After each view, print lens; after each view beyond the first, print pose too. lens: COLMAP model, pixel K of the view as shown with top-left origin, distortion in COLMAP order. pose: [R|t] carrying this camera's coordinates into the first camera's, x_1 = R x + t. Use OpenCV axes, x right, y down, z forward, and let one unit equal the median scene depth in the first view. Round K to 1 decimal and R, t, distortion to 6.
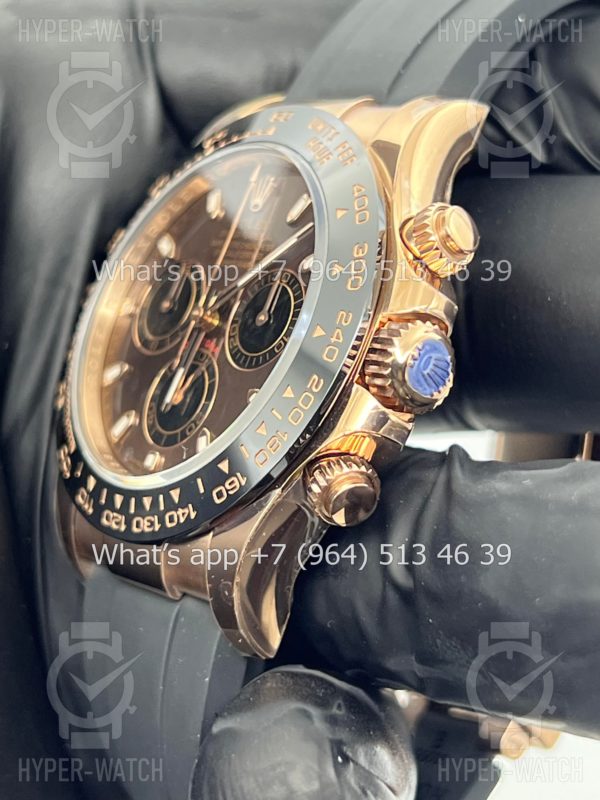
lens RADIAL K [[1922.6, 0, 300.0], [0, 1922.6, 400.0], [0, 0, 1]] dist [0.129029, -0.147684]
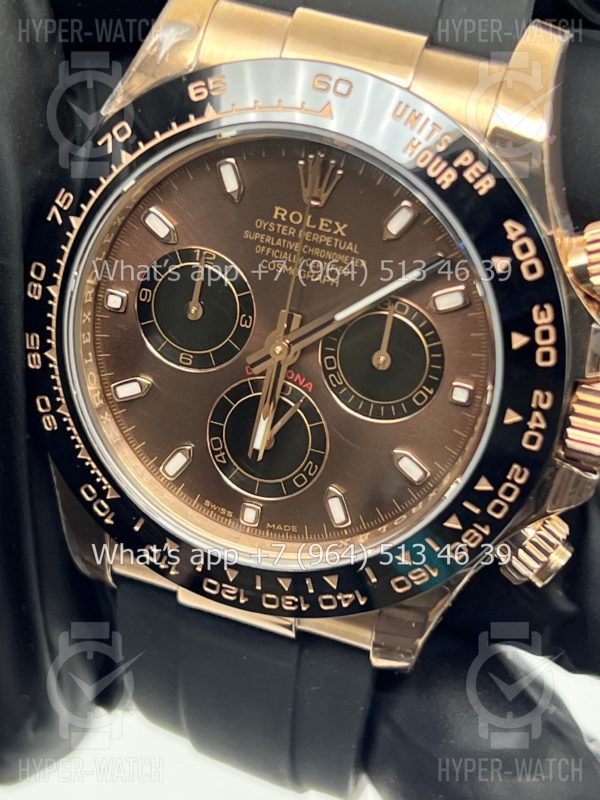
lens RADIAL K [[1922.6, 0, 300.0], [0, 1922.6, 400.0], [0, 0, 1]] dist [0.129029, -0.147684]
pose [[0.845020, -0.335957, 0.416023, -0.420144], [0.038637, 0.814324, 0.579123, -0.535267], [-0.533338, -0.473297, 0.701100, 0.426912]]
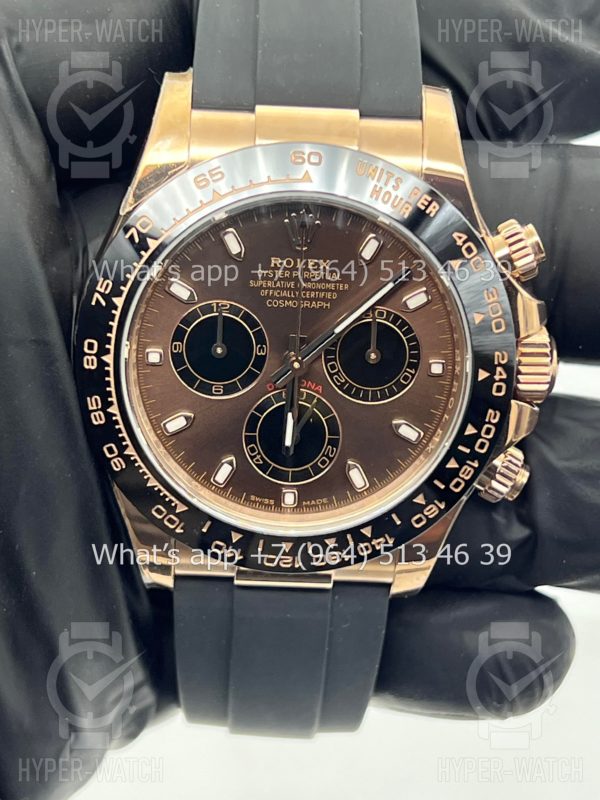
lens RADIAL K [[1922.6, 0, 300.0], [0, 1922.6, 400.0], [0, 0, 1]] dist [0.129029, -0.147684]
pose [[0.608868, -0.480053, 0.631529, -0.782961], [0.066007, 0.824005, 0.562725, -0.669886], [-0.790521, -0.300940, 0.533397, 0.442055]]
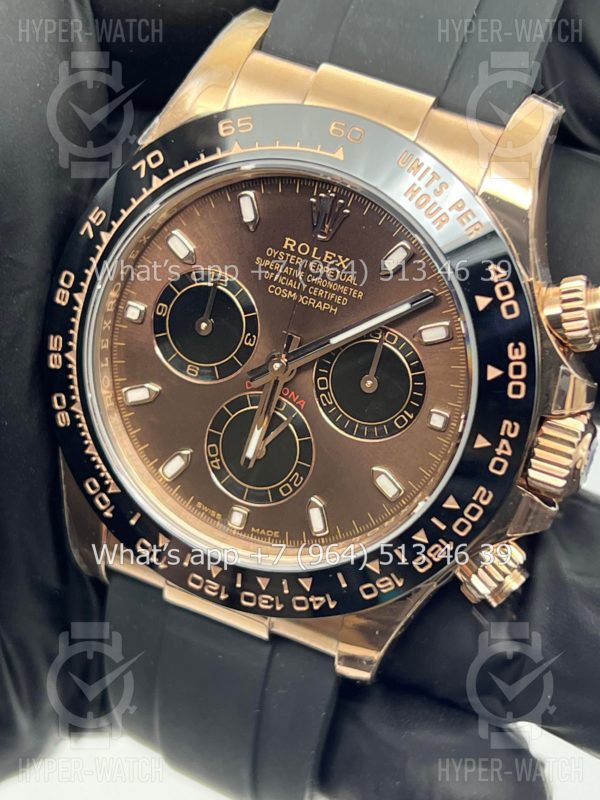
lens RADIAL K [[1922.6, 0, 300.0], [0, 1922.6, 400.0], [0, 0, 1]] dist [0.129029, -0.147684]
pose [[0.873882, -0.222309, 0.432331, -0.467474], [-0.034635, 0.858584, 0.511501, -0.527031], [-0.484904, -0.461966, 0.742601, 0.326424]]
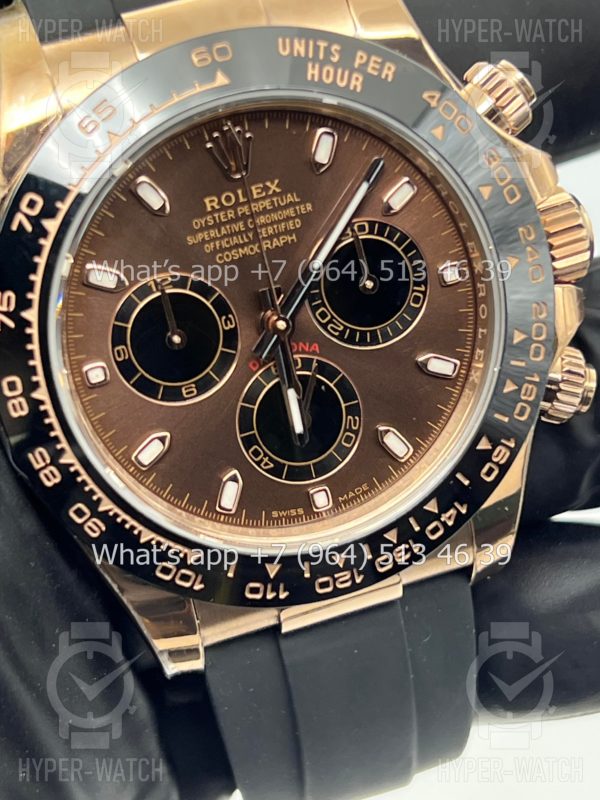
lens RADIAL K [[1922.6, 0, 300.0], [0, 1922.6, 400.0], [0, 0, 1]] dist [0.129029, -0.147684]
pose [[0.341417, -0.609038, 0.715896, -0.687651], [0.257840, 0.793132, 0.551779, -0.491691], [-0.903855, -0.003800, 0.427823, 0.681483]]
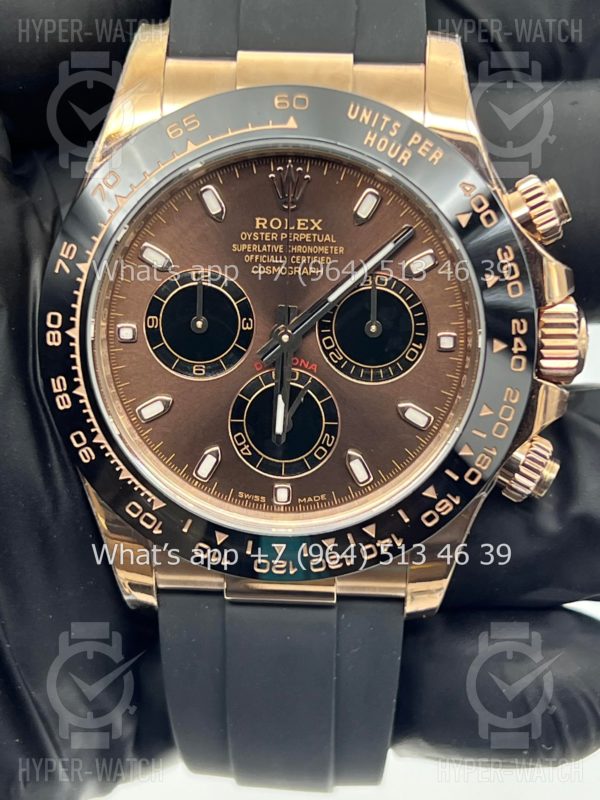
lens RADIAL K [[1922.6, 0, 300.0], [0, 1922.6, 400.0], [0, 0, 1]] dist [0.129029, -0.147684]
pose [[0.650247, -0.423294, 0.630874, -0.698175], [0.112896, 0.875018, 0.470743, -0.490701], [-0.751288, -0.234876, 0.616765, 0.424268]]
